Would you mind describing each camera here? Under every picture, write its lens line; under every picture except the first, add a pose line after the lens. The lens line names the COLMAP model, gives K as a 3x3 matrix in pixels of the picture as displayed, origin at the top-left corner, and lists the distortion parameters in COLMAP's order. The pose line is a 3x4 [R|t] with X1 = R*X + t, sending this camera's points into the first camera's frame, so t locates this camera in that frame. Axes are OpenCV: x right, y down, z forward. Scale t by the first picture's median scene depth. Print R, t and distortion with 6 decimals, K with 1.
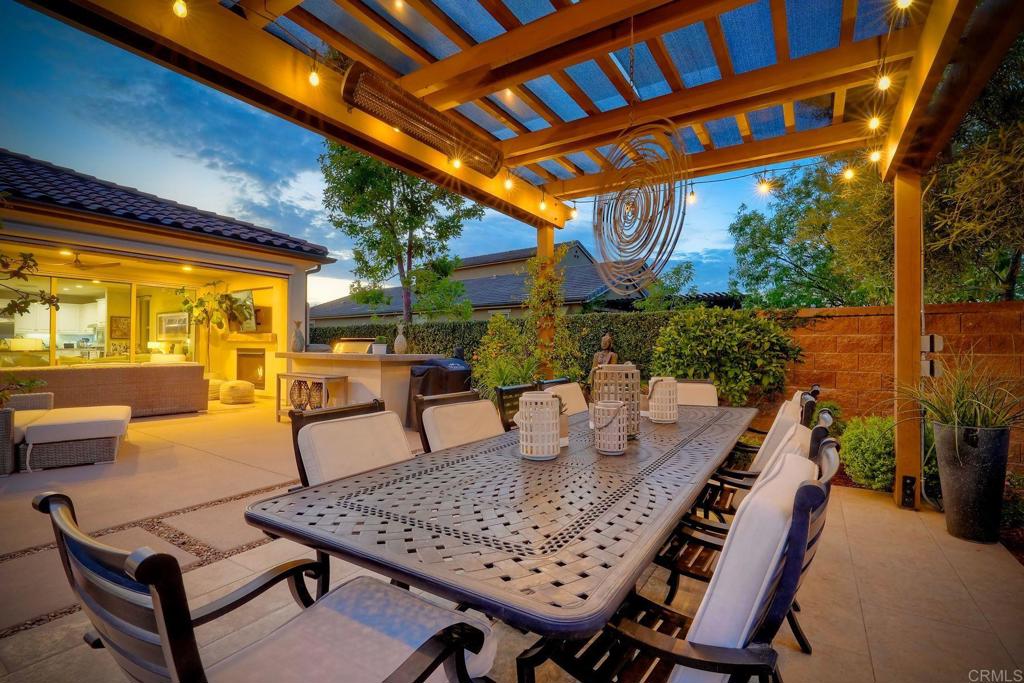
lens RADIAL K [[460.5, 0, 516.8], [0, 460.5, 341.7], [0, 0, 1]] dist [-0.004671, -0.000002]
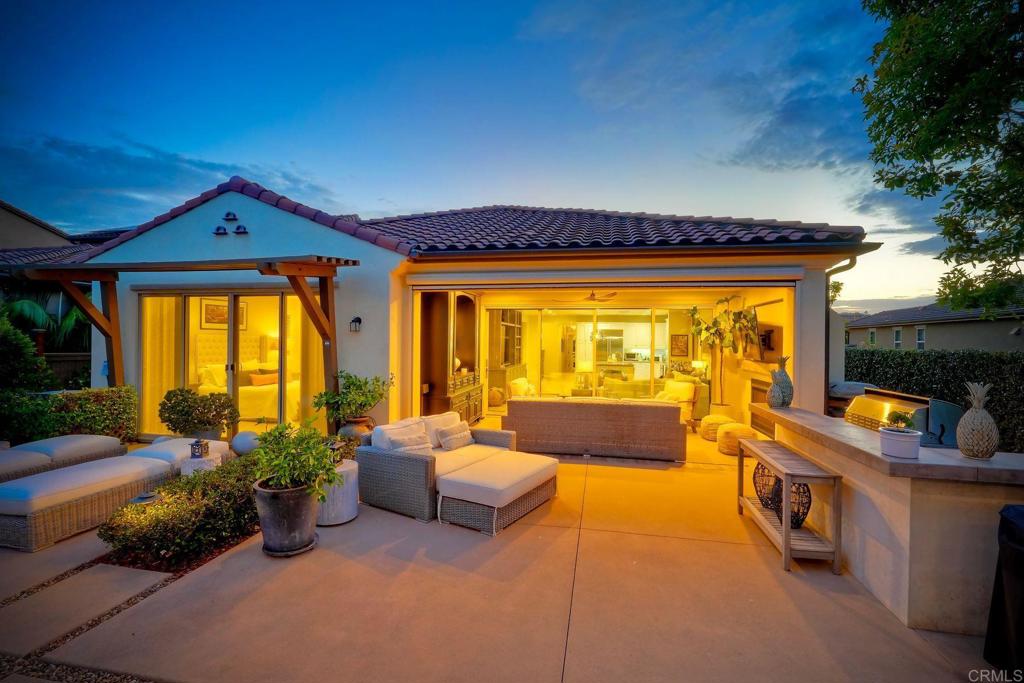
lens RADIAL K [[464.3, 0, 512.0], [0, 464.3, 341.5], [0, 0, 1]] dist [-0.010137, 0.007427]
pose [[0.373782, -0.003212, -0.927511, -0.020316], [-0.000327, 0.999993, -0.003595, -0.050154], [0.927516, 0.001647, 0.373779, 0.336728]]
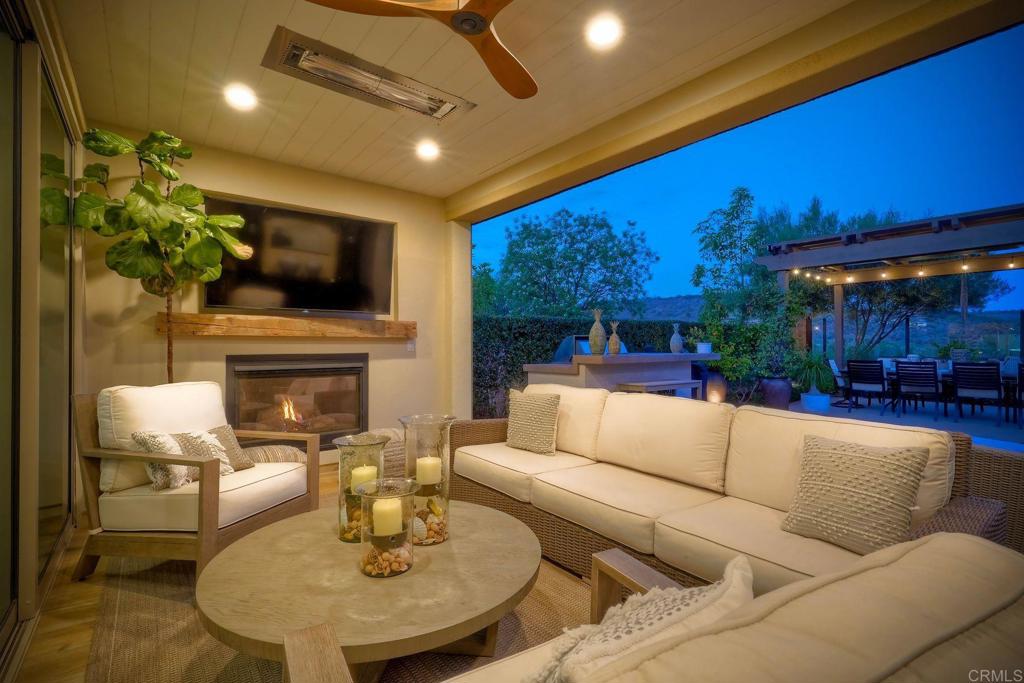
lens RADIAL K [[460.5, 0, 516.8], [0, 460.5, 341.7], [0, 0, 1]] dist [-0.004671, -0.000002]
pose [[0.317249, -0.002275, 0.948340, -0.937557], [-0.006638, 0.999967, 0.004619, 0.000252], [-0.948319, -0.007761, 0.317223, 0.720190]]
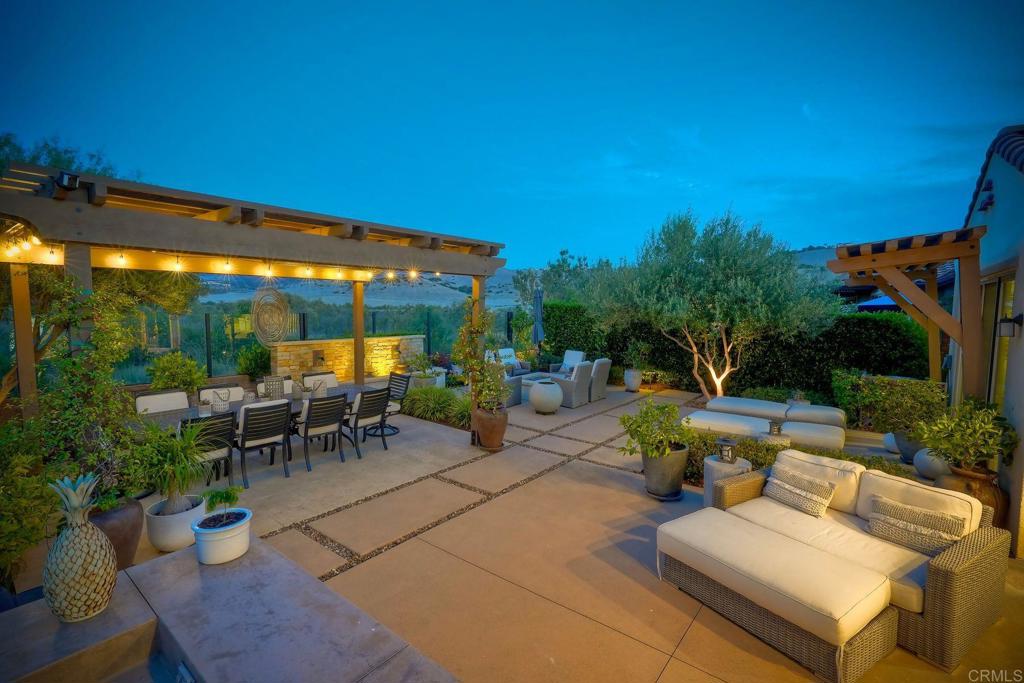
lens RADIAL K [[464.3, 0, 512.0], [0, 464.3, 341.5], [0, 0, 1]] dist [-0.010137, 0.007427]
pose [[-0.994512, -0.022565, 0.102162, -0.345345], [-0.015702, 0.997597, 0.067485, -0.085428], [-0.103440, 0.065511, -0.992476, 0.848737]]
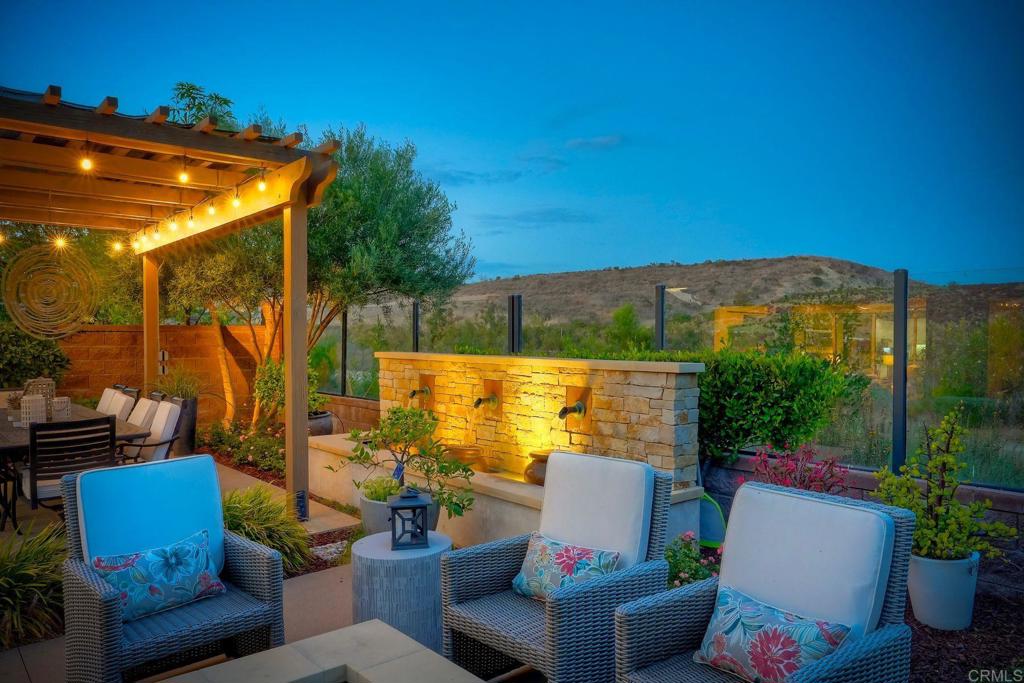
lens RADIAL K [[730.4, 0, 515.3], [0, 730.4, 345.0], [0, 0, 1]] dist [0.006127, -0.003006]
pose [[0.290502, -0.019373, 0.956678, -0.473233], [-0.006849, 0.999727, 0.022325, -0.037868], [-0.956850, -0.013038, 0.290290, -0.377779]]
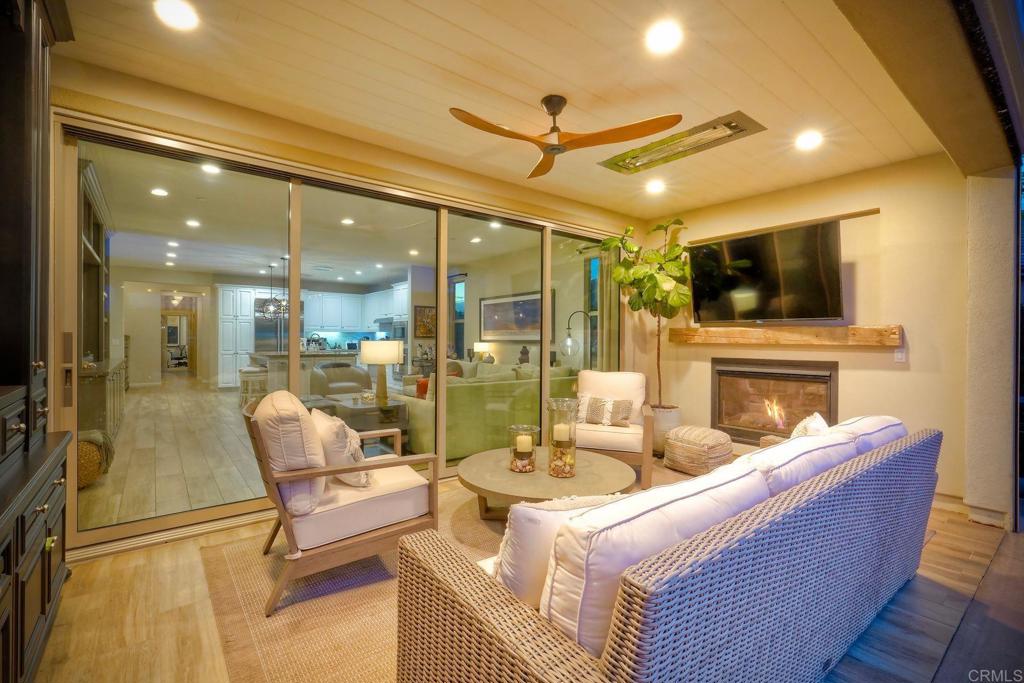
lens RADIAL K [[460.5, 0, 516.8], [0, 460.5, 341.7], [0, 0, 1]] dist [-0.004671, -0.000002]
pose [[0.947542, 0.000454, -0.319632, -0.694236], [0.002589, 0.999955, 0.009097, -0.008206], [0.319621, -0.009448, 0.947498, 0.512947]]
